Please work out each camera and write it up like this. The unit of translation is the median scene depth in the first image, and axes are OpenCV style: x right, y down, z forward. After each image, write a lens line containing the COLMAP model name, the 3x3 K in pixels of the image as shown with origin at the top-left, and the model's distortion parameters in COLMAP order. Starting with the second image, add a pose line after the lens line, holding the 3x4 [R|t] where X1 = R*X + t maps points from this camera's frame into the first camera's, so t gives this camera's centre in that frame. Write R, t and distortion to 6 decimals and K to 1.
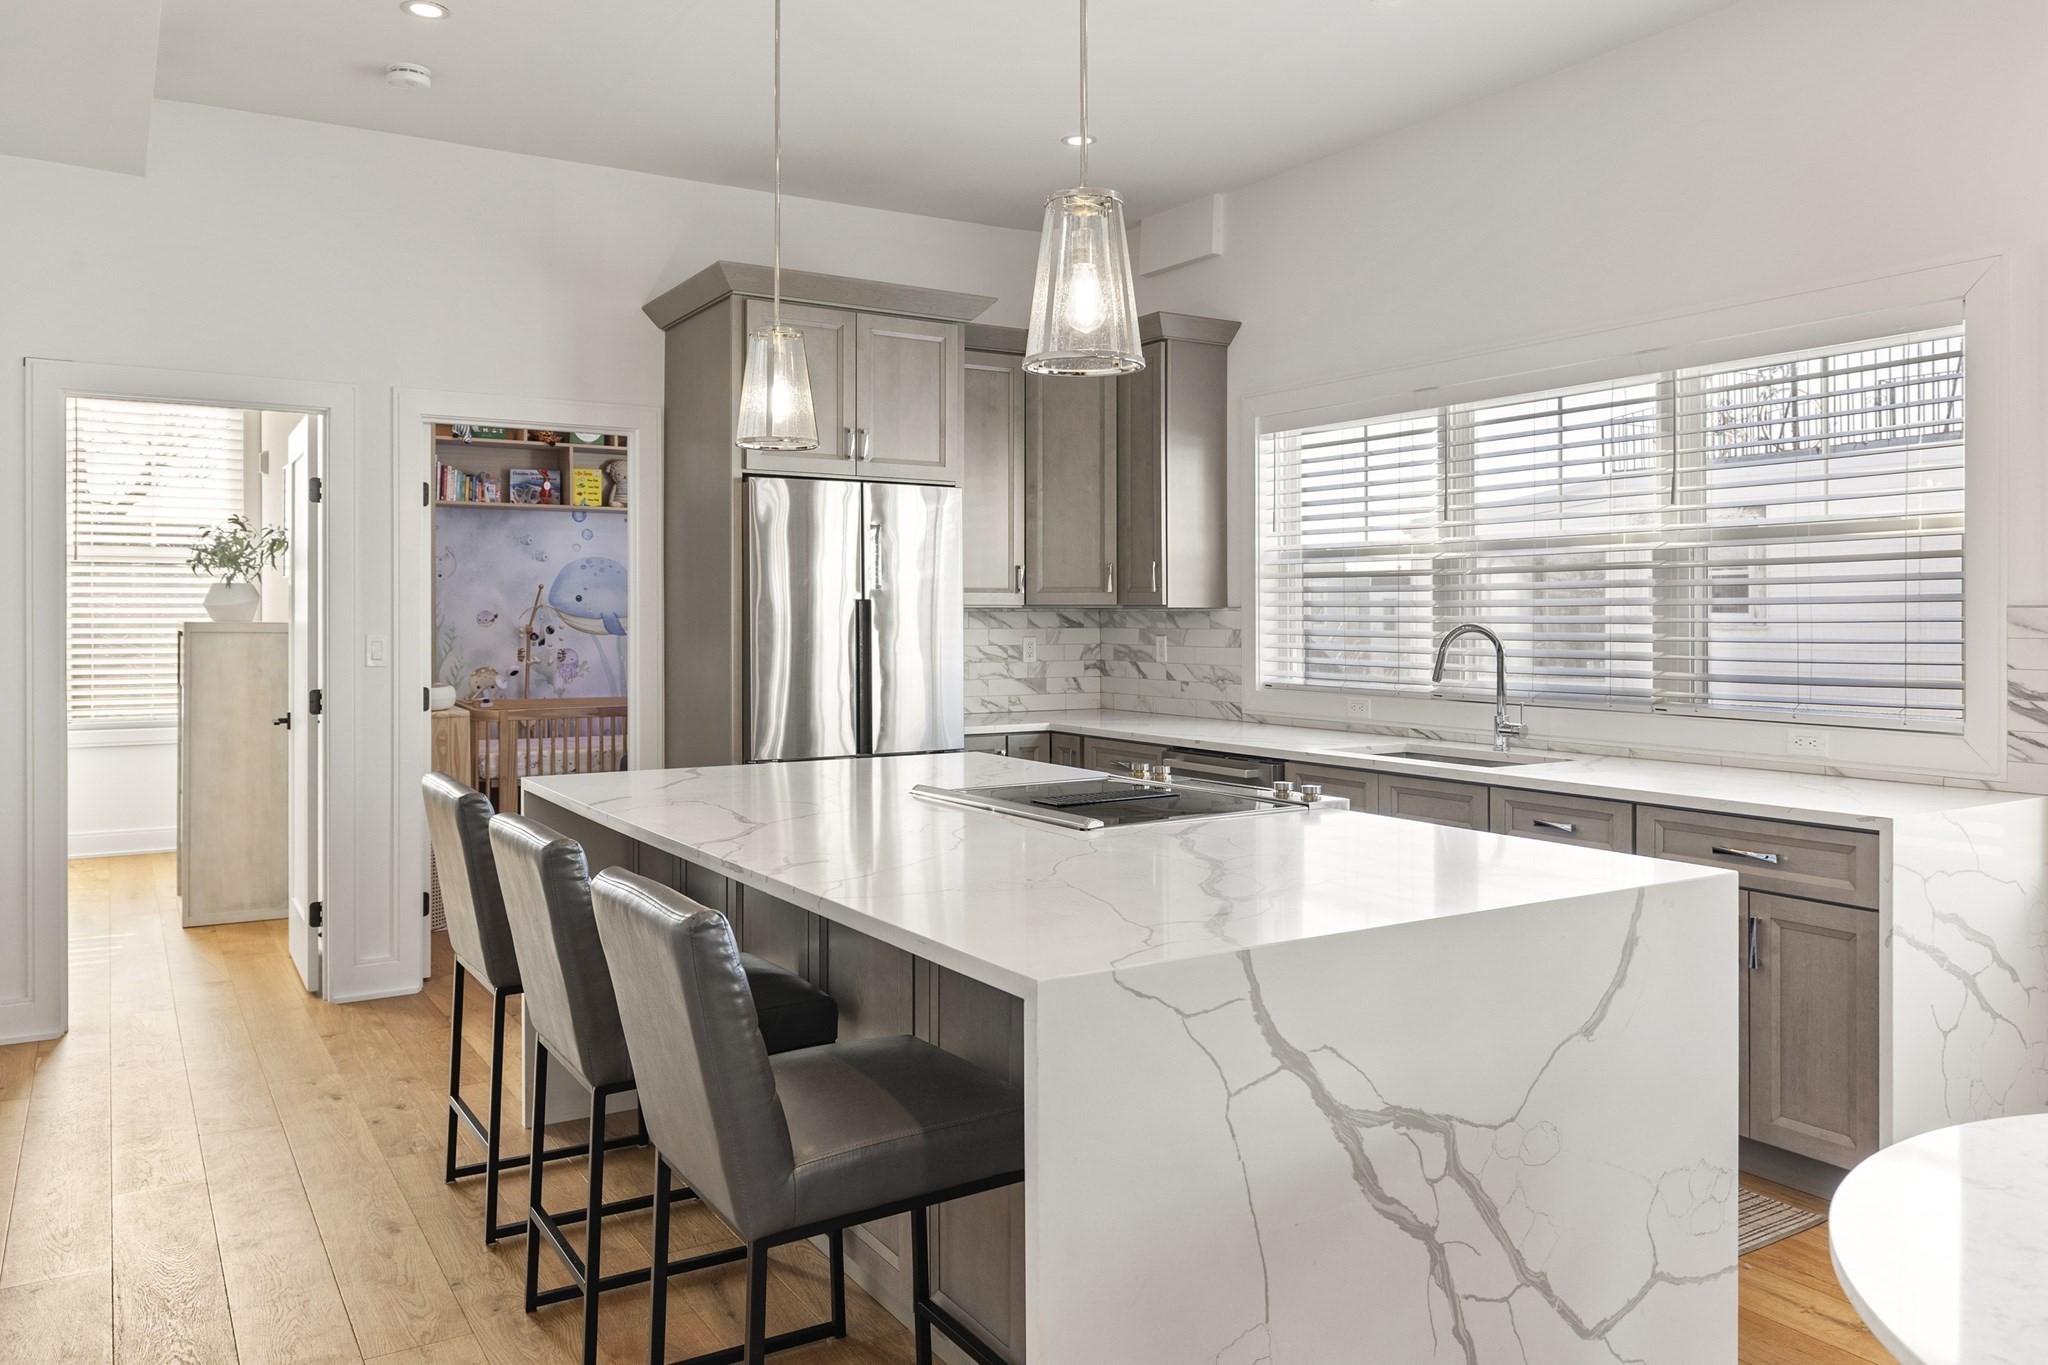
lens RADIAL K [[1485.7, 0, 1031.5], [0, 1485.7, 621.0], [0, 0, 1]] dist [0.013041, -0.014711]
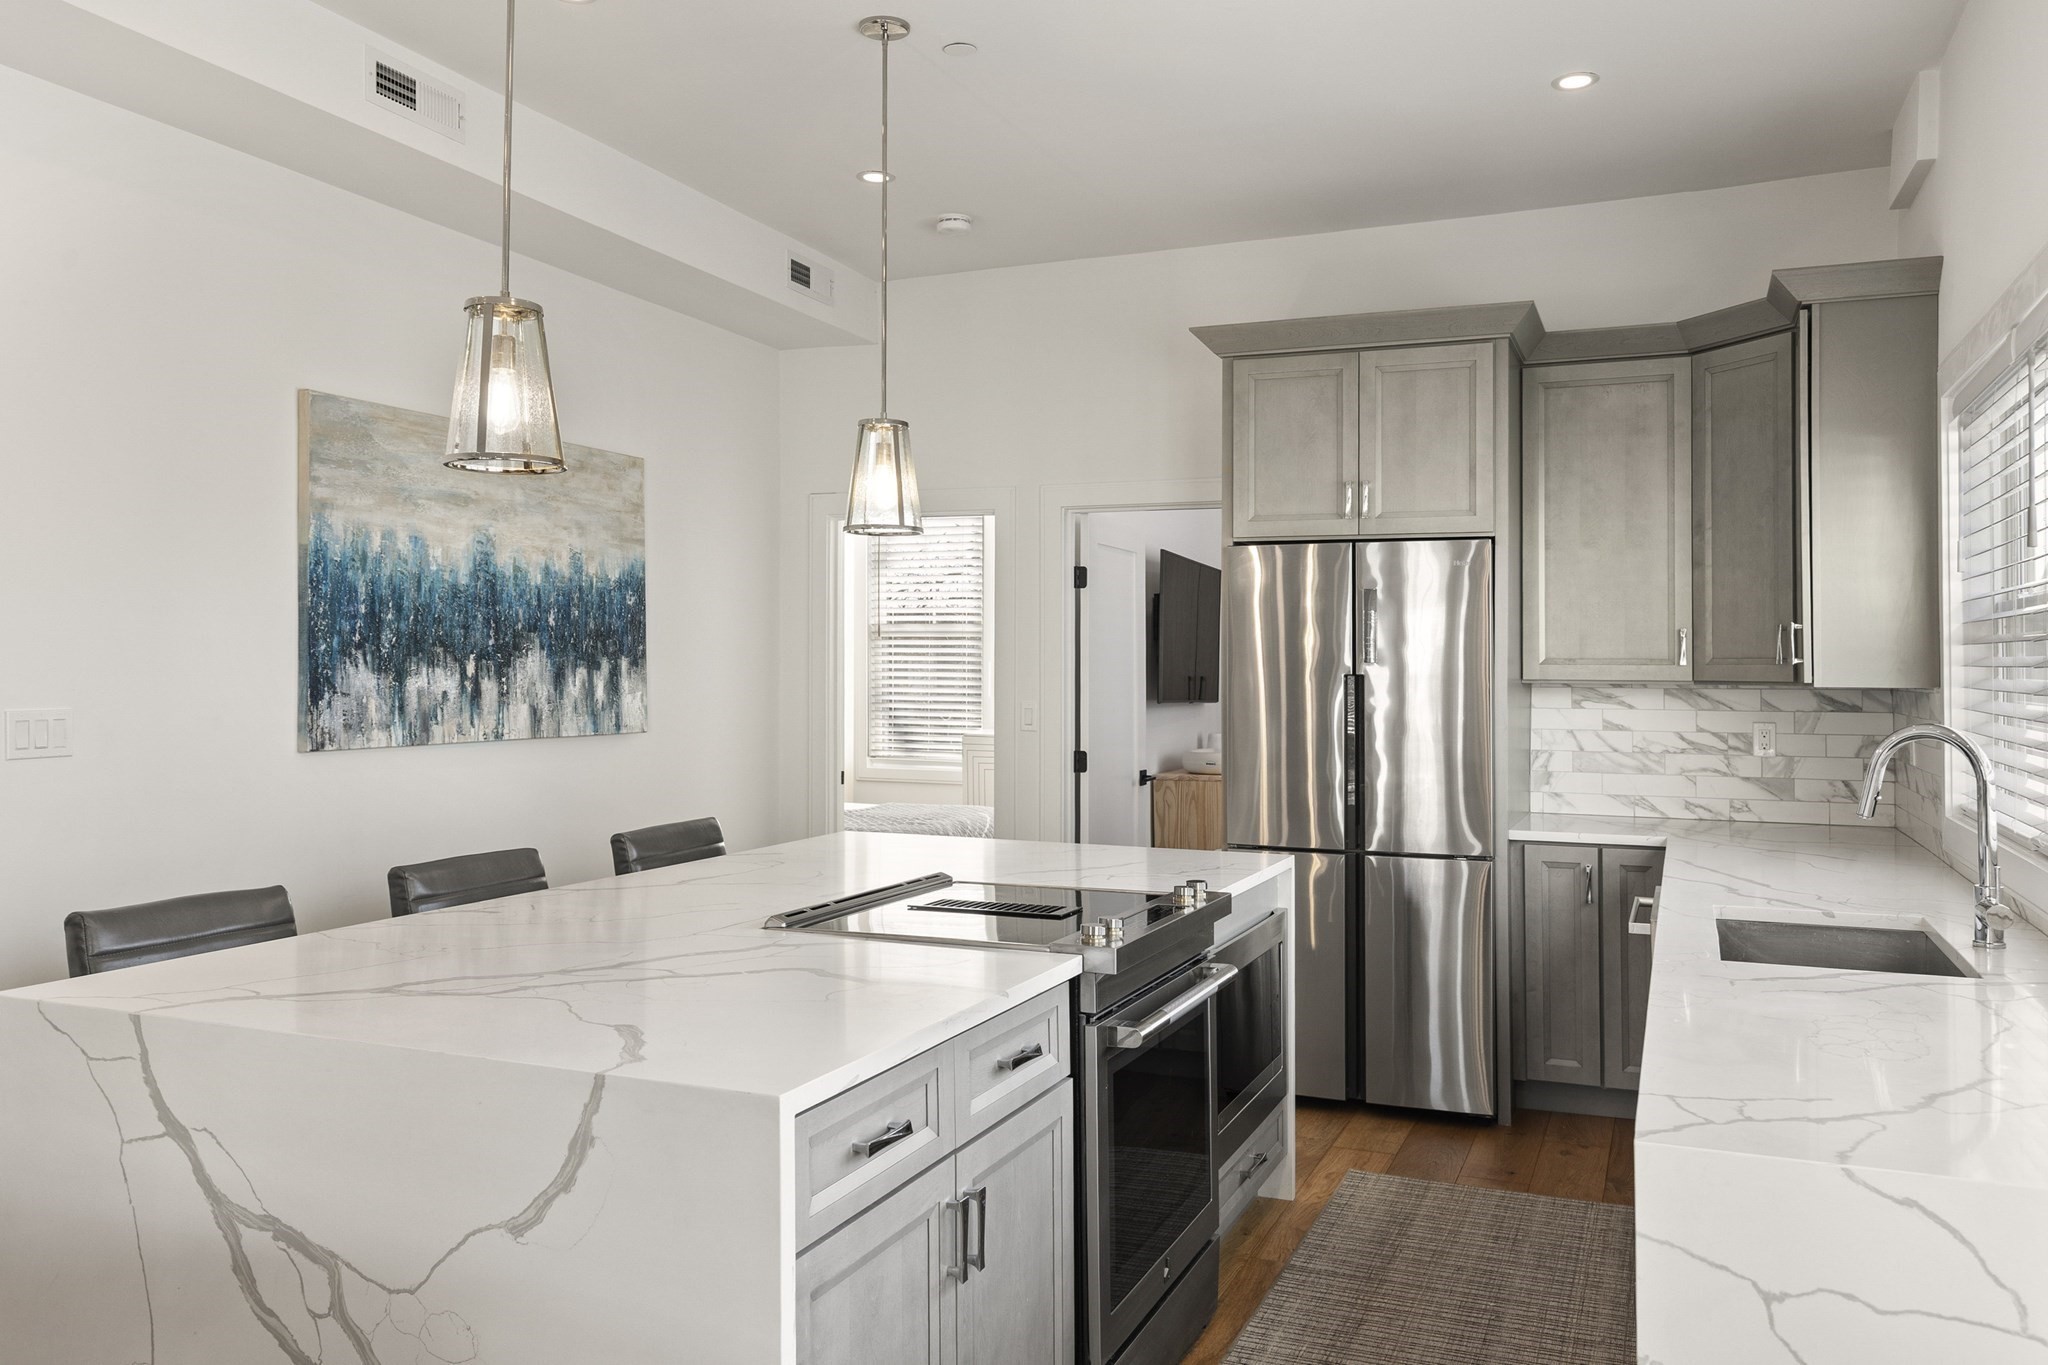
lens RADIAL K [[1542.2, 0, 1037.6], [0, 1542.2, 645.8], [0, 0, 1]] dist [0.001086, -0.001975]
pose [[0.579258, -0.007848, -0.815107, 0.456012], [-0.009975, 0.999811, -0.016715, -0.012407], [0.815083, 0.017813, 0.579070, 0.272827]]
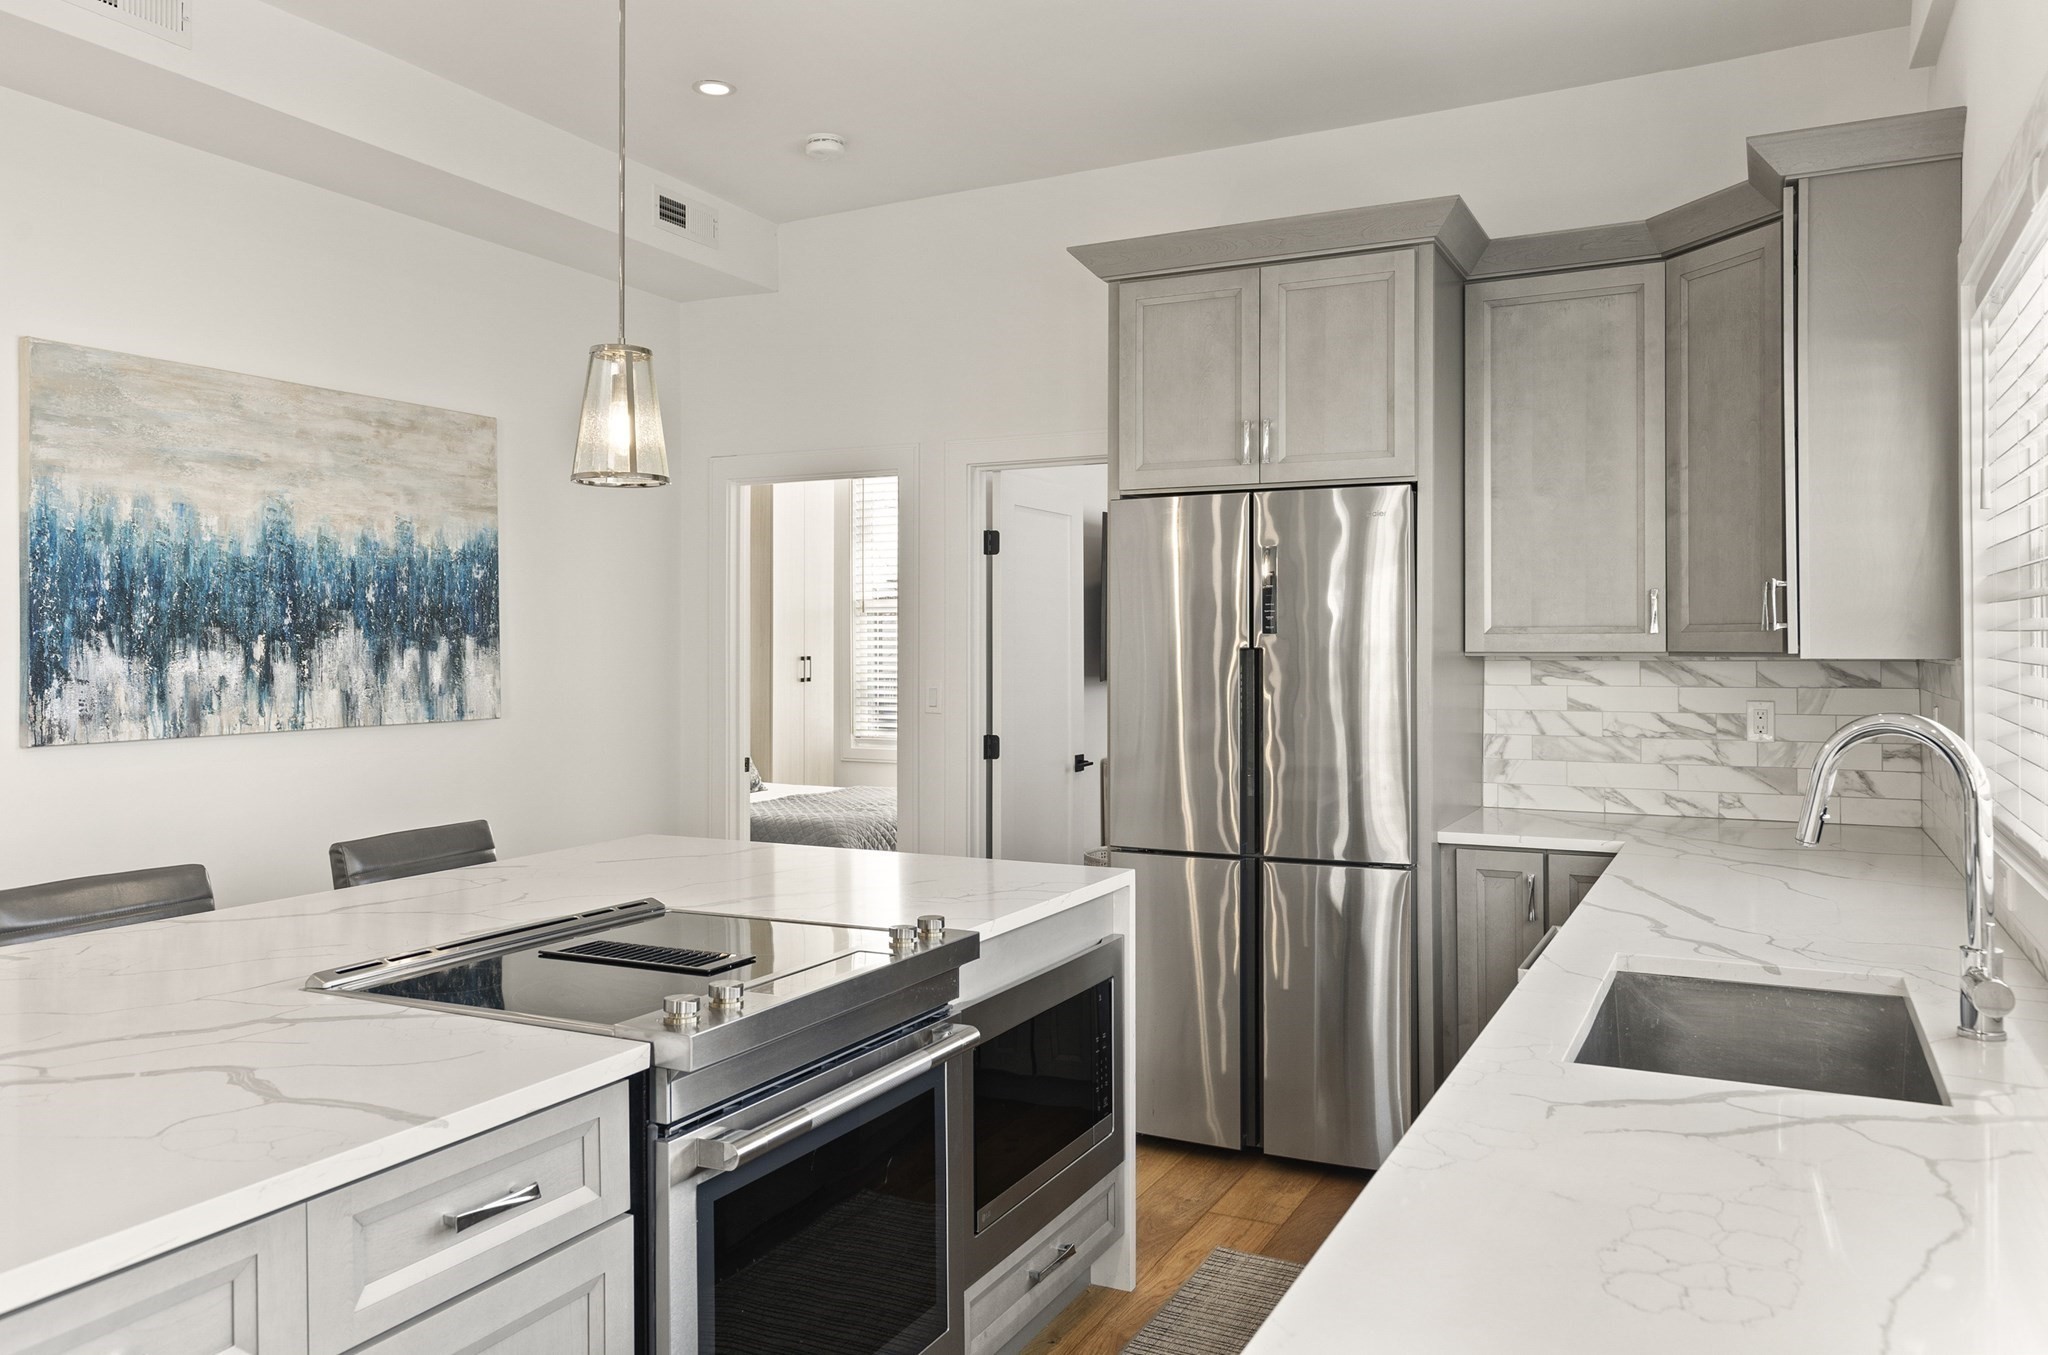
lens RADIAL K [[1441.1, 0, 1042.8], [0, 1441.1, 652.3], [0, 0, 1]] dist [0.003608, -0.007114]
pose [[0.512952, 0.003833, -0.858409, 0.396434], [-0.000727, 0.999992, 0.004030, -0.013280], [0.858417, -0.001443, 0.512950, 0.464868]]
